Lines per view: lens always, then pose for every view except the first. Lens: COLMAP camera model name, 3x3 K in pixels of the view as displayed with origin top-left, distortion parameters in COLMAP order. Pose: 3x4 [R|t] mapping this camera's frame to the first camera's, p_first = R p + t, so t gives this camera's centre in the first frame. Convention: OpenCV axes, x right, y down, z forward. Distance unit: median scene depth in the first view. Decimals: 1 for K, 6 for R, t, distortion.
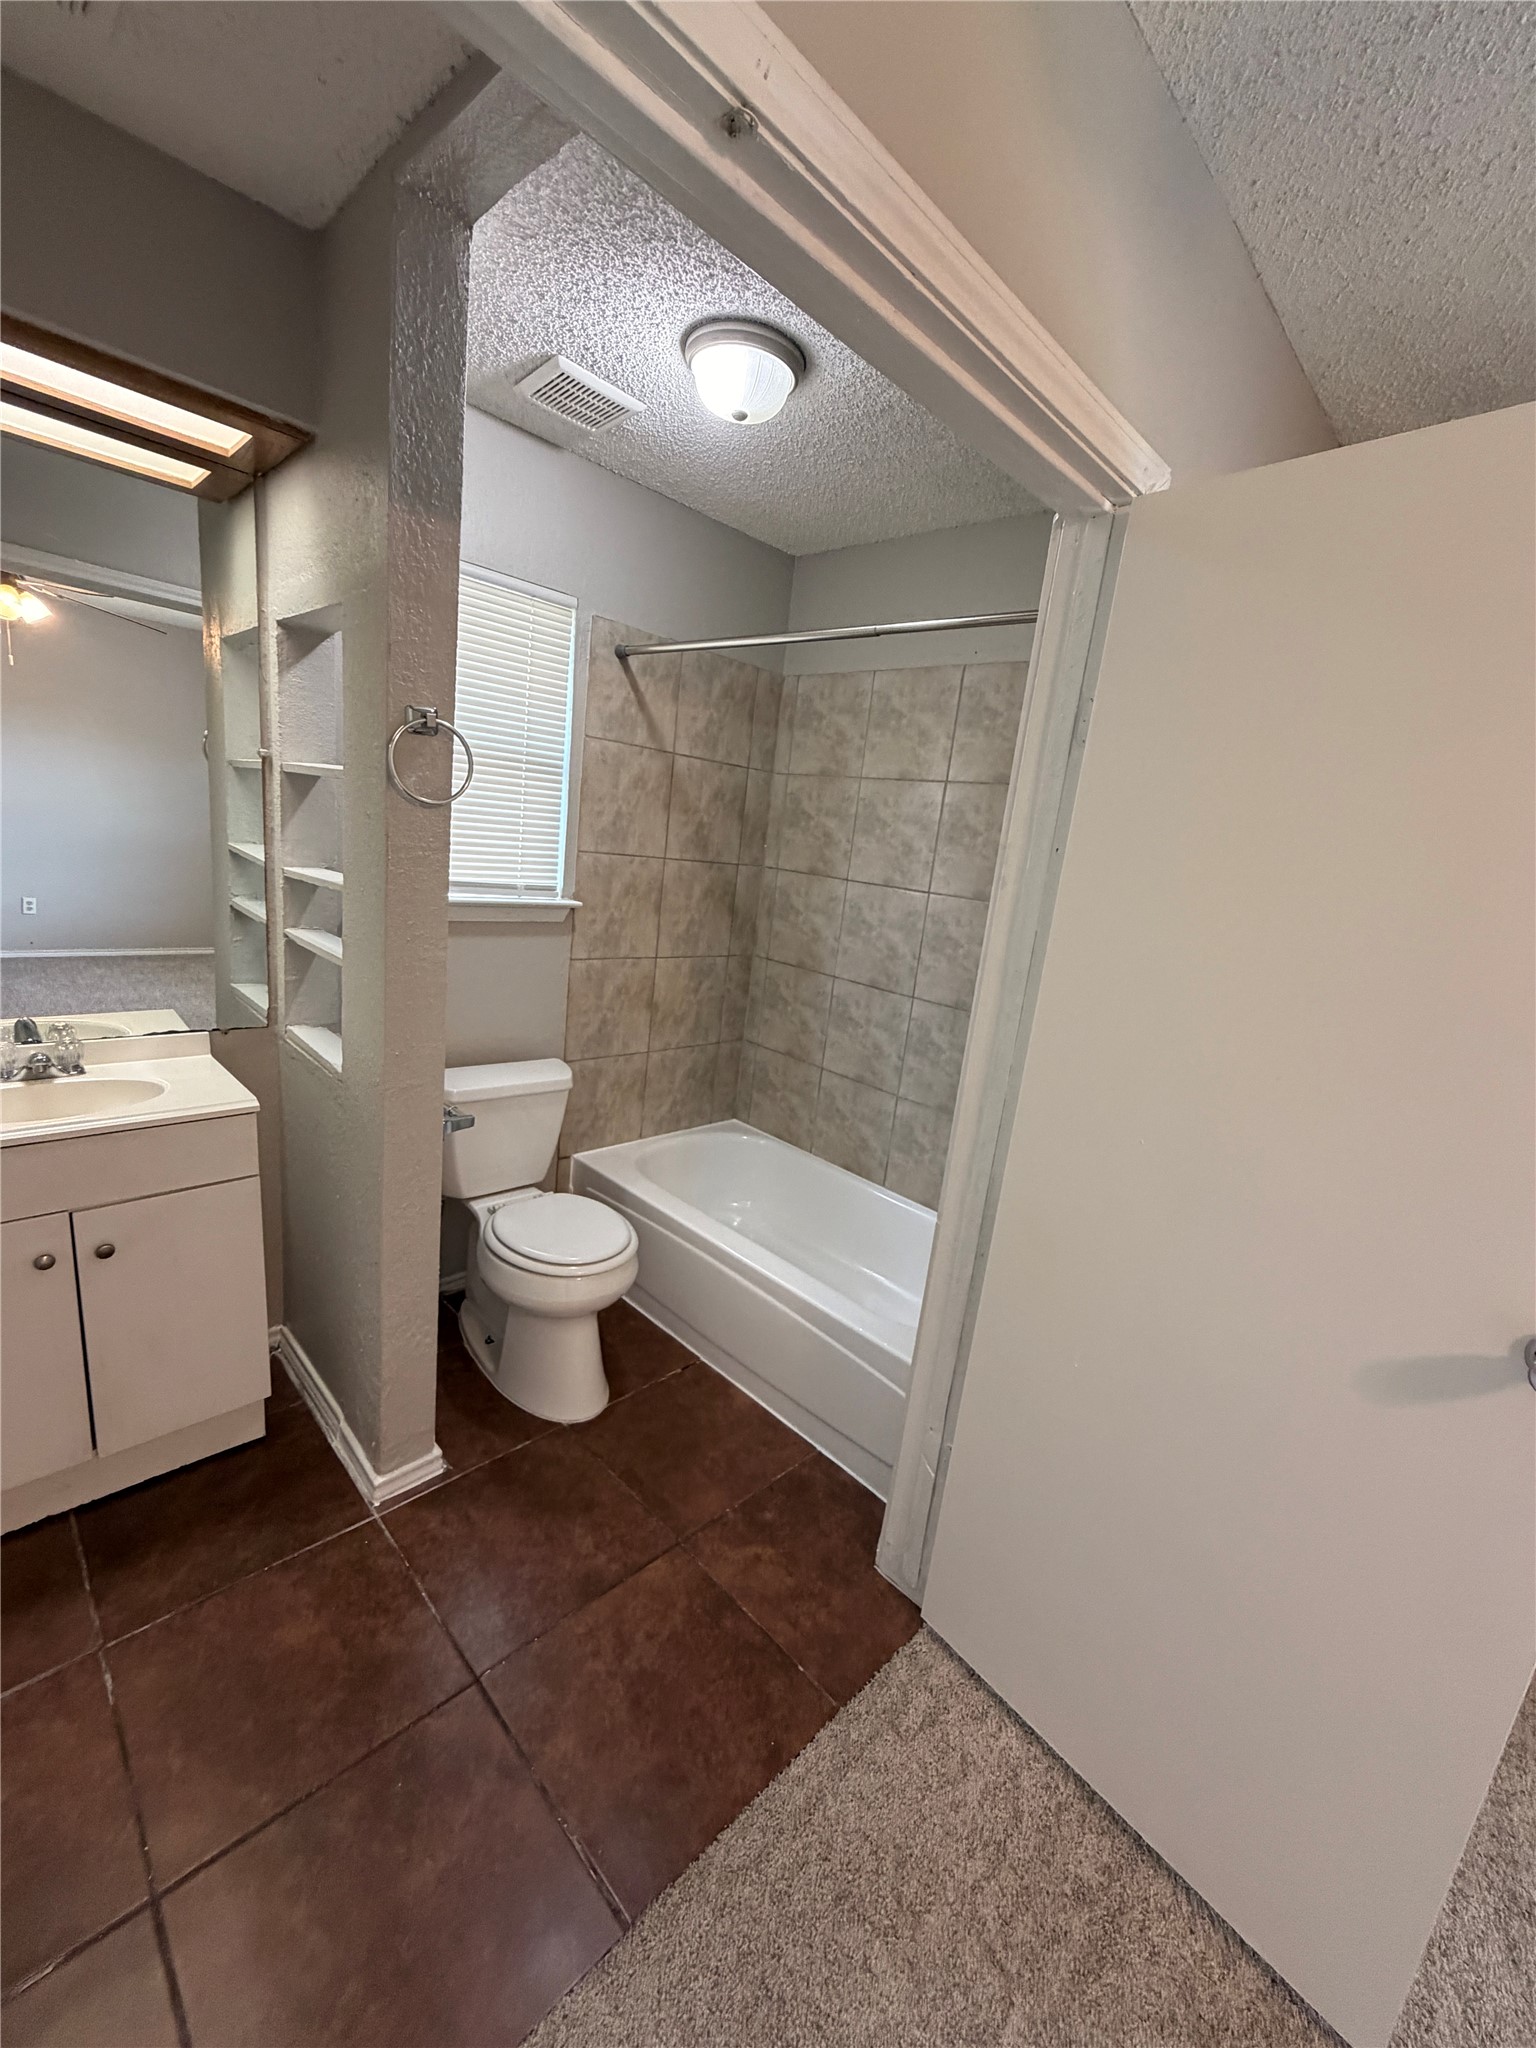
lens RADIAL K [[820.5, 0, 768.0], [0, 820.5, 1024.0], [0, 0, 1]] dist [-0.001320, -0.000120]
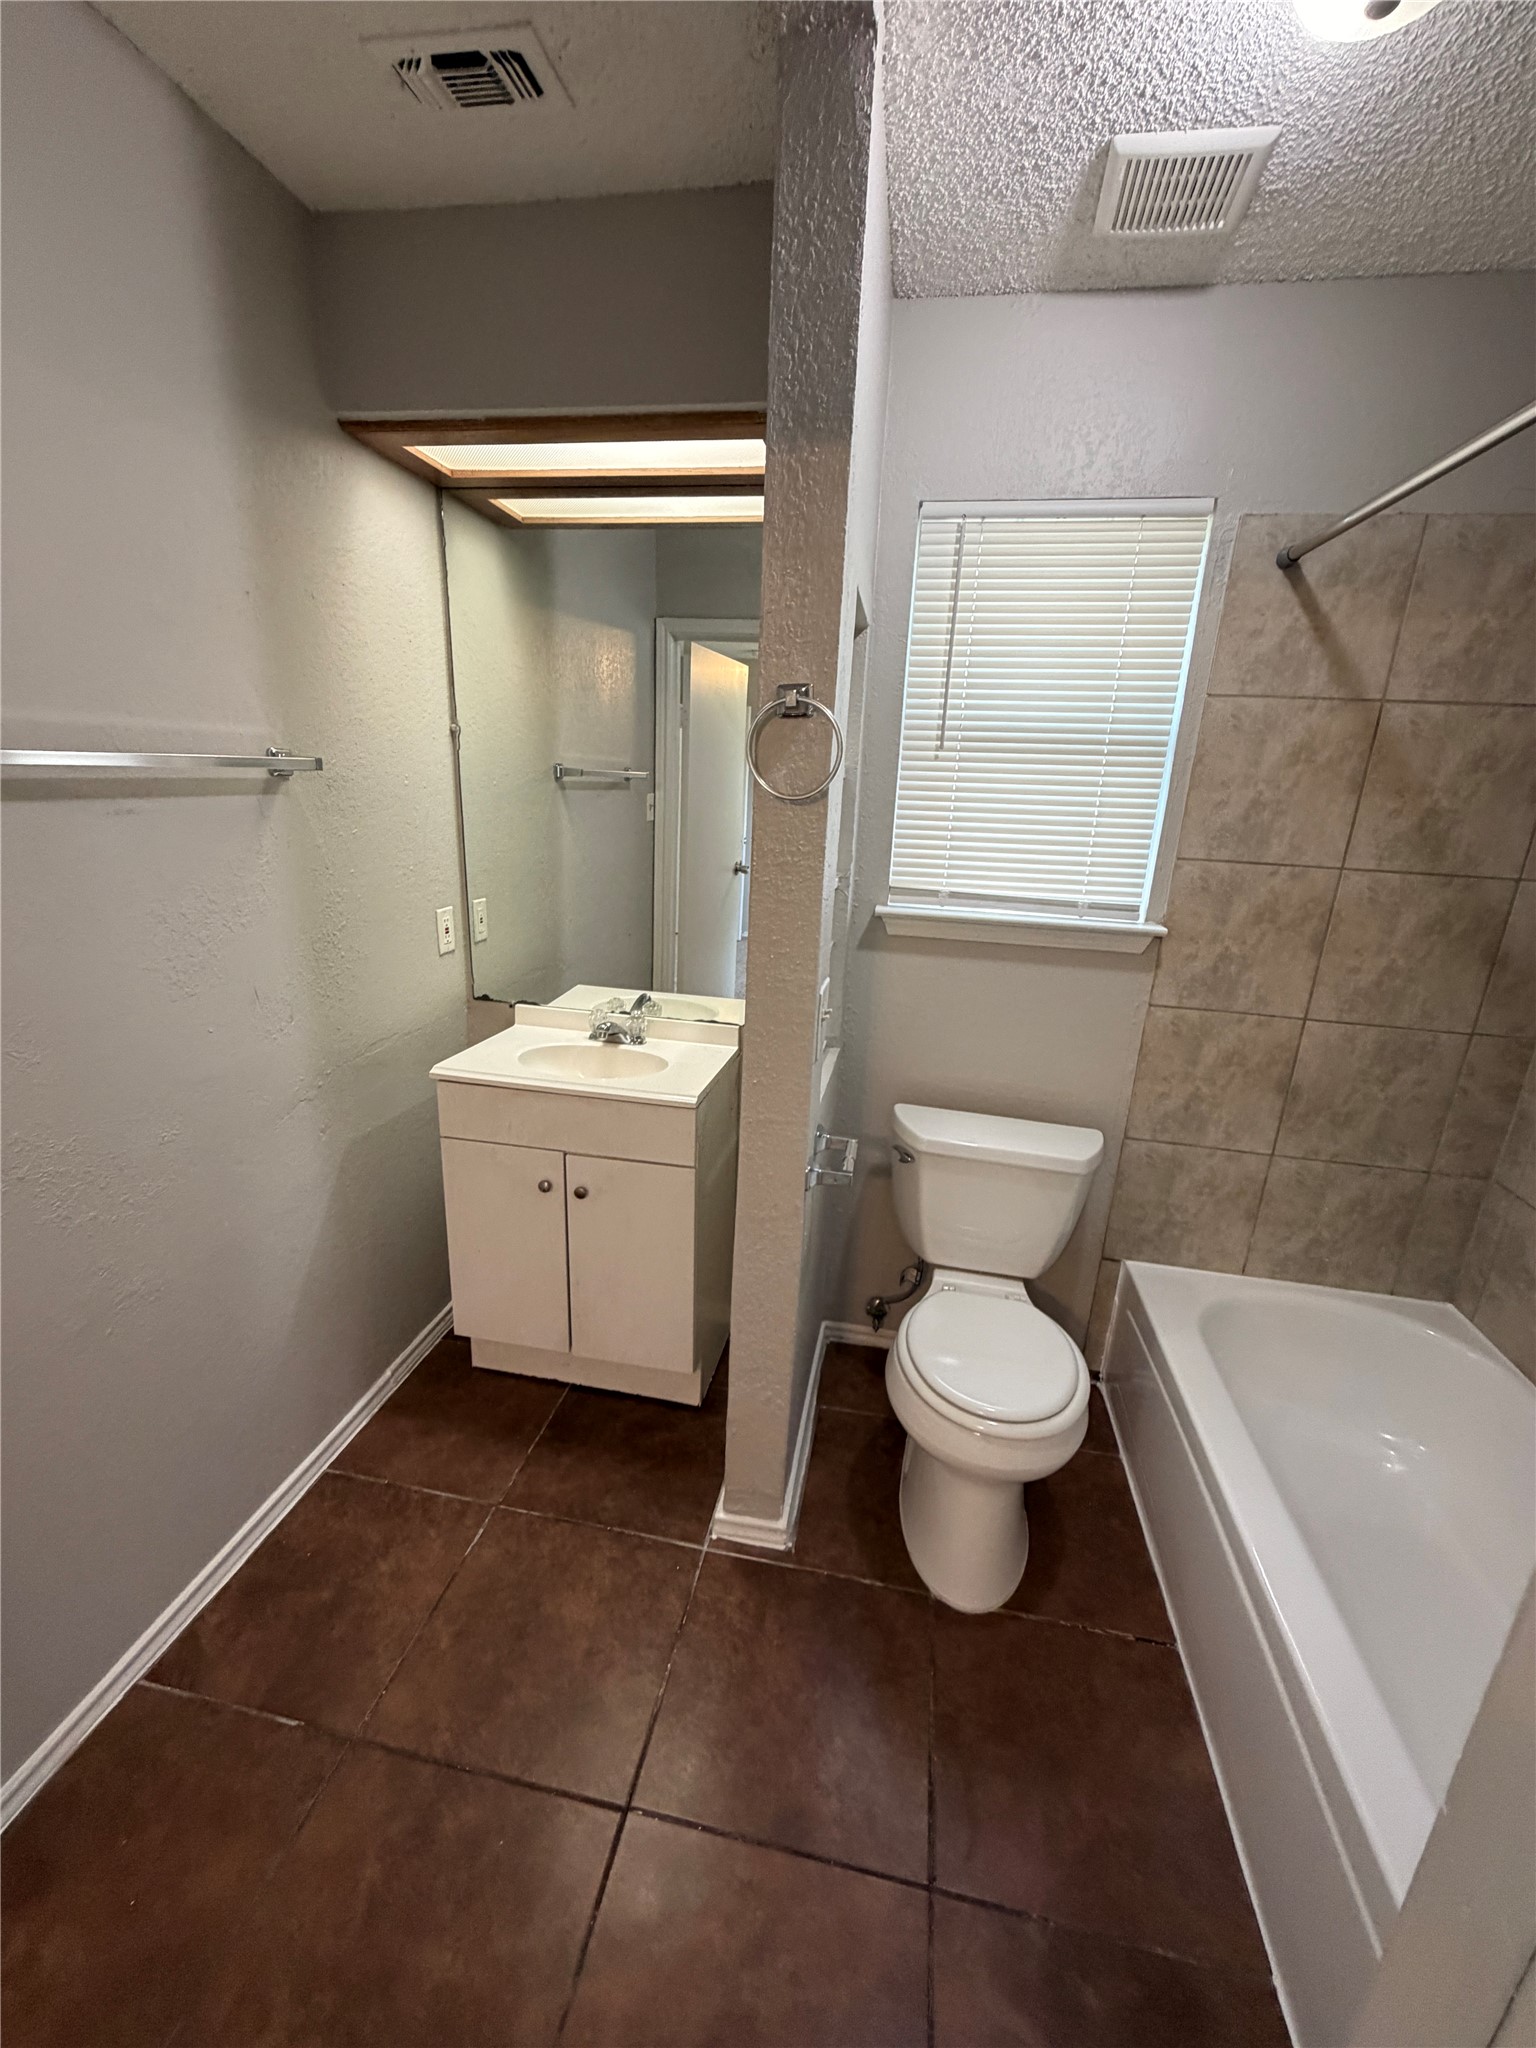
lens RADIAL K [[820.5, 0, 768.0], [0, 820.5, 1024.0], [0, 0, 1]] dist [-0.001320, -0.000120]
pose [[0.566772, 0.149834, -0.810135, 0.169436], [-0.165770, 0.983953, 0.066009, -0.054364], [0.807025, 0.096884, 0.582515, 0.297788]]
